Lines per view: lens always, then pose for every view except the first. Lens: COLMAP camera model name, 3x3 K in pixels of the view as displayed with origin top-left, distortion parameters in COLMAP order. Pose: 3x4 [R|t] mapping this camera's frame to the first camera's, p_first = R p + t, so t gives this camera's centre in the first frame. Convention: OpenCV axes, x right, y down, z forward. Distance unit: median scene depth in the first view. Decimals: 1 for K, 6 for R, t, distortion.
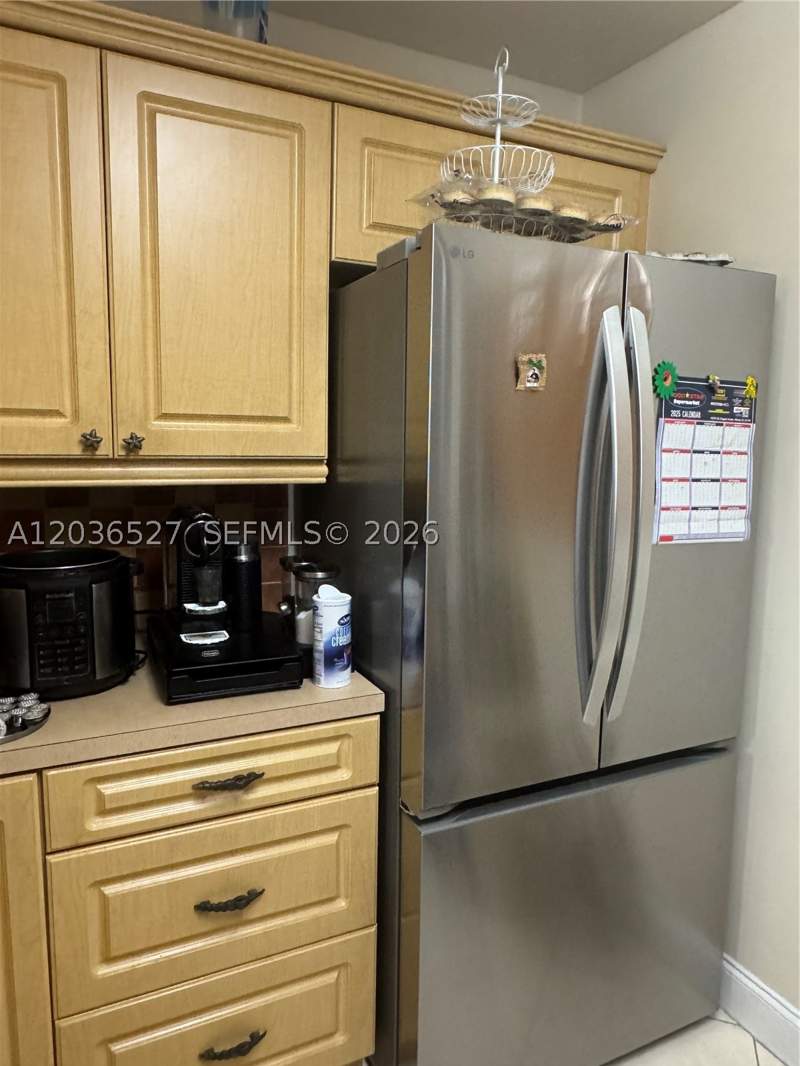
lens RADIAL K [[737.6, 0, 400.0], [0, 737.6, 533.0], [0, 0, 1]] dist [0.001608, 0.000401]
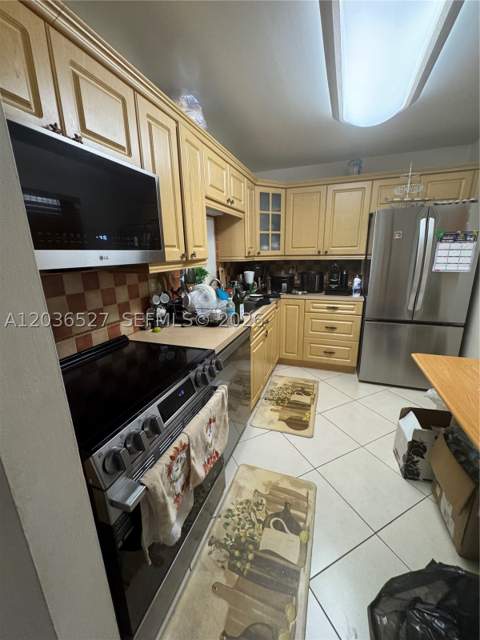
lens RADIAL K [[255.9, 0, 240.0], [0, 255.9, 320.0], [0, 0, 1]] dist [0.001064, -0.000353]
pose [[0.701208, 0.151515, -0.696671, 0.657533], [-0.065333, 0.986702, 0.148833, 0.153544], [0.709957, -0.058848, 0.701782, -0.949342]]
